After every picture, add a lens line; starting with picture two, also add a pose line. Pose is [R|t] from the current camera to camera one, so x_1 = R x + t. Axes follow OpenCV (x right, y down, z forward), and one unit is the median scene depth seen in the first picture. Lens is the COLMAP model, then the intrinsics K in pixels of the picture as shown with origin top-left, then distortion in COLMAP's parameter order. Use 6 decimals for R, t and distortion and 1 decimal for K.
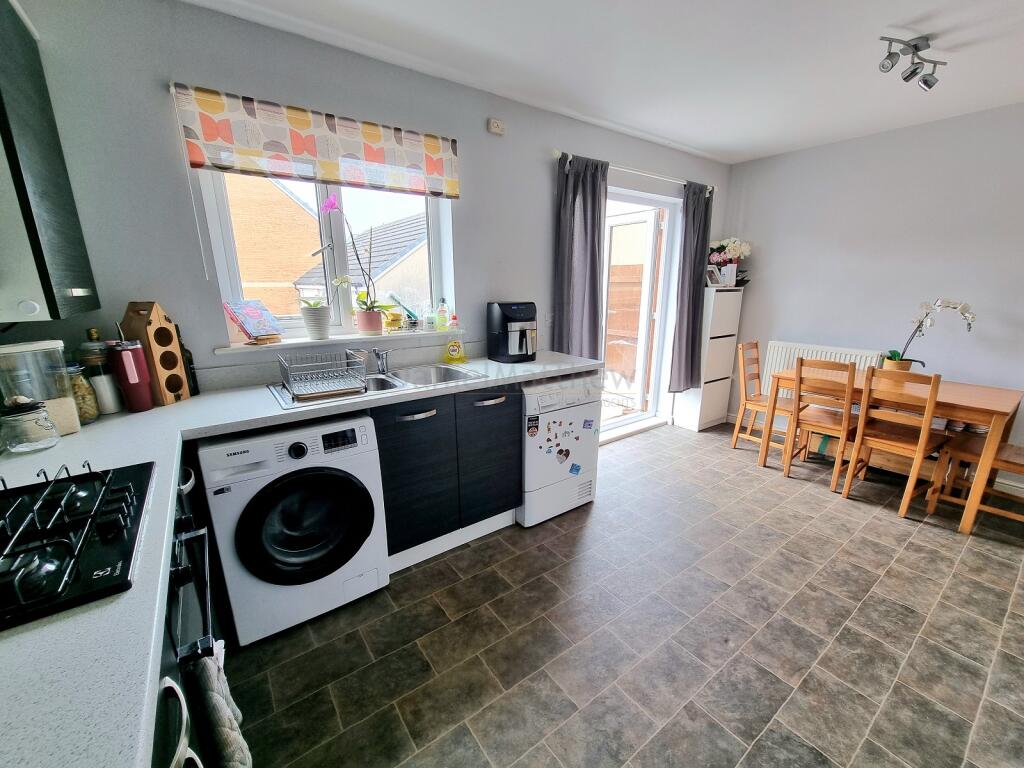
lens RADIAL K [[415.8, 0, 518.5], [0, 415.8, 391.1], [0, 0, 1]] dist [-0.000227, 0.000595]
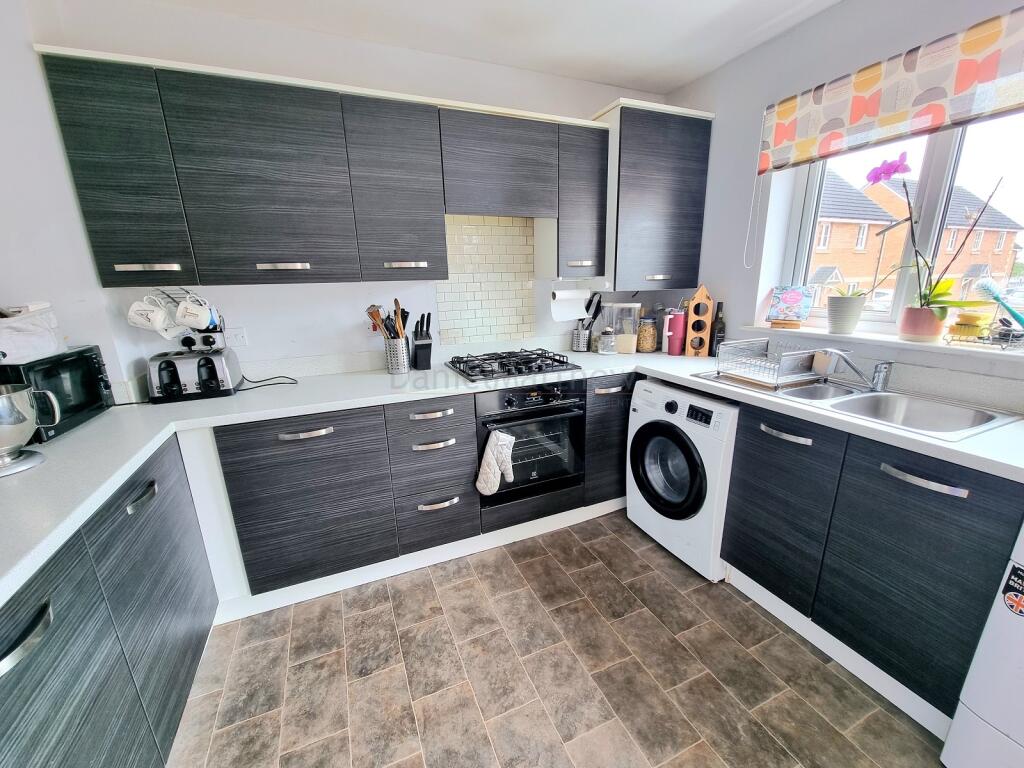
lens RADIAL K [[415.8, 0, 516.7], [0, 415.8, 388.4], [0, 0, 1]] dist [-0.000227, 0.000595]
pose [[-0.202584, 0.260272, -0.944044, 0.676883], [-0.229202, 0.924653, 0.304111, -0.168317], [0.952064, 0.277984, -0.127665, 0.658636]]
